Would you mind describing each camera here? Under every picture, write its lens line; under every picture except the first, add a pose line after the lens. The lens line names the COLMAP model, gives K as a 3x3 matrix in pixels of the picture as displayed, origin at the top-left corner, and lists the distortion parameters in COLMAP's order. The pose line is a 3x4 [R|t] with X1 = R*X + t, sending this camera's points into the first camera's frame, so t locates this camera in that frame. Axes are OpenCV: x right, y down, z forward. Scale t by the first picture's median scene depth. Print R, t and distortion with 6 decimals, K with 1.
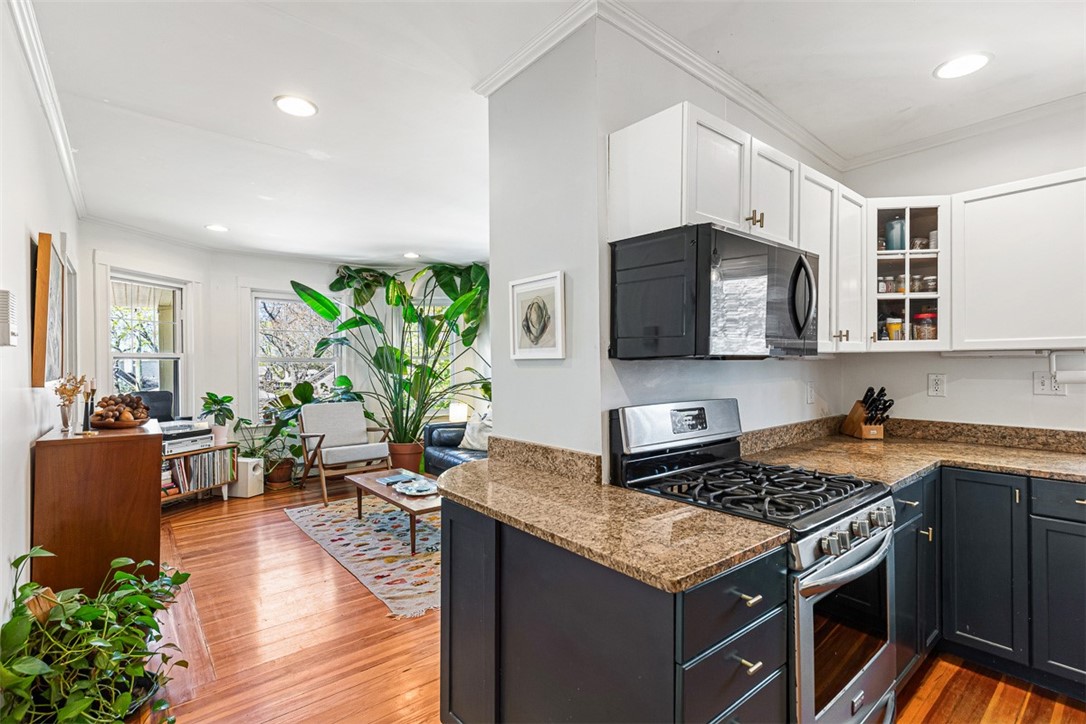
lens RADIAL K [[503.2, 0, 546.7], [0, 503.2, 363.4], [0, 0, 1]] dist [0.002393, 0.000310]
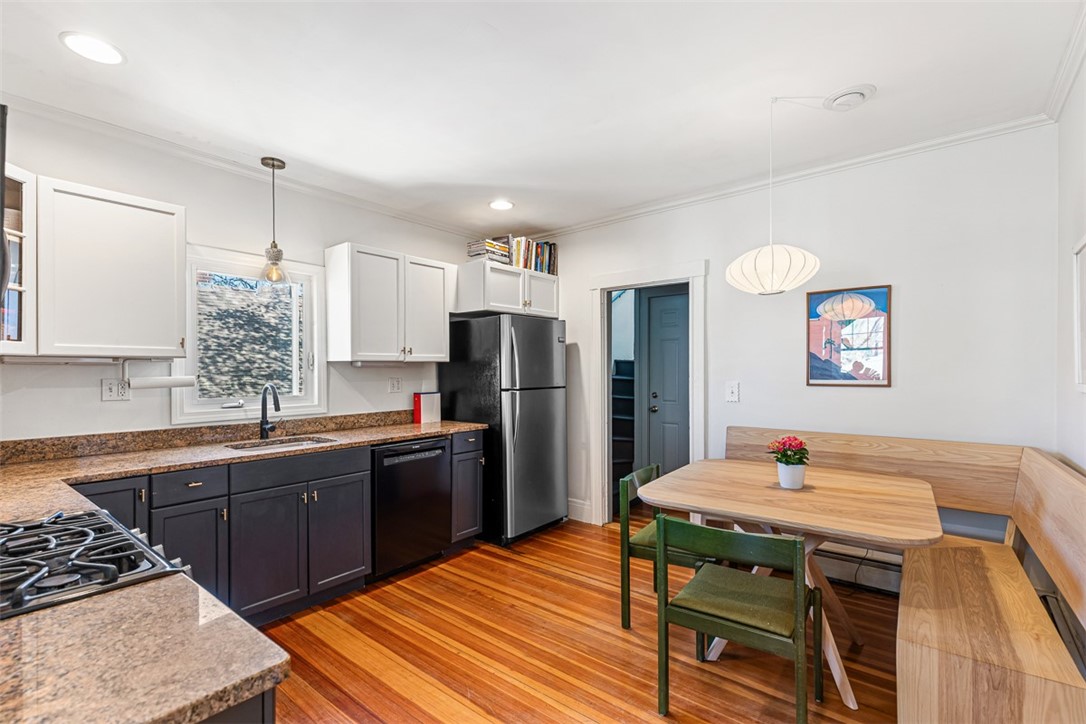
lens RADIAL K [[495.9, 0, 538.4], [0, 495.9, 375.1], [0, 0, 1]] dist [0.003763, 0.000257]
pose [[-0.187241, 0.002899, 0.982310, -0.101476], [0.004186, 0.999989, -0.002154, 0.007213], [-0.982305, 0.003709, -0.187251, 0.159773]]
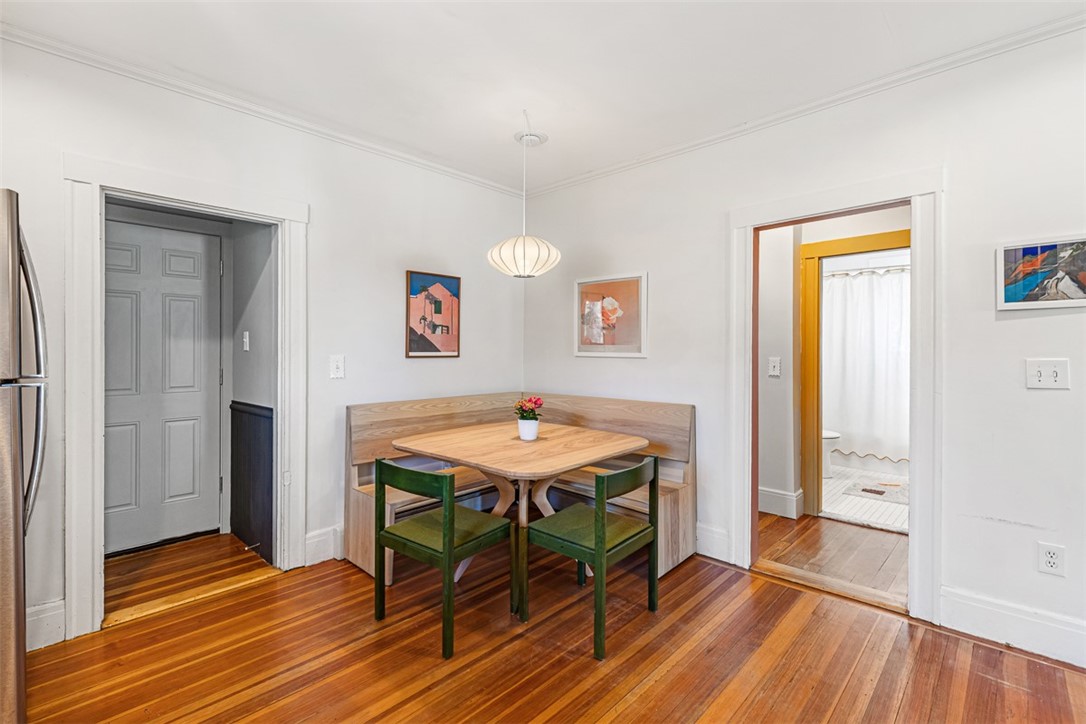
lens RADIAL K [[493.0, 0, 546.3], [0, 493.0, 358.8], [0, 0, 1]] dist [0.002877, 0.000244]
pose [[-0.992184, 0.010227, -0.124367, 0.369133], [0.008114, 0.999814, 0.017478, 0.012099], [0.124522, 0.016332, -0.992082, 0.399359]]
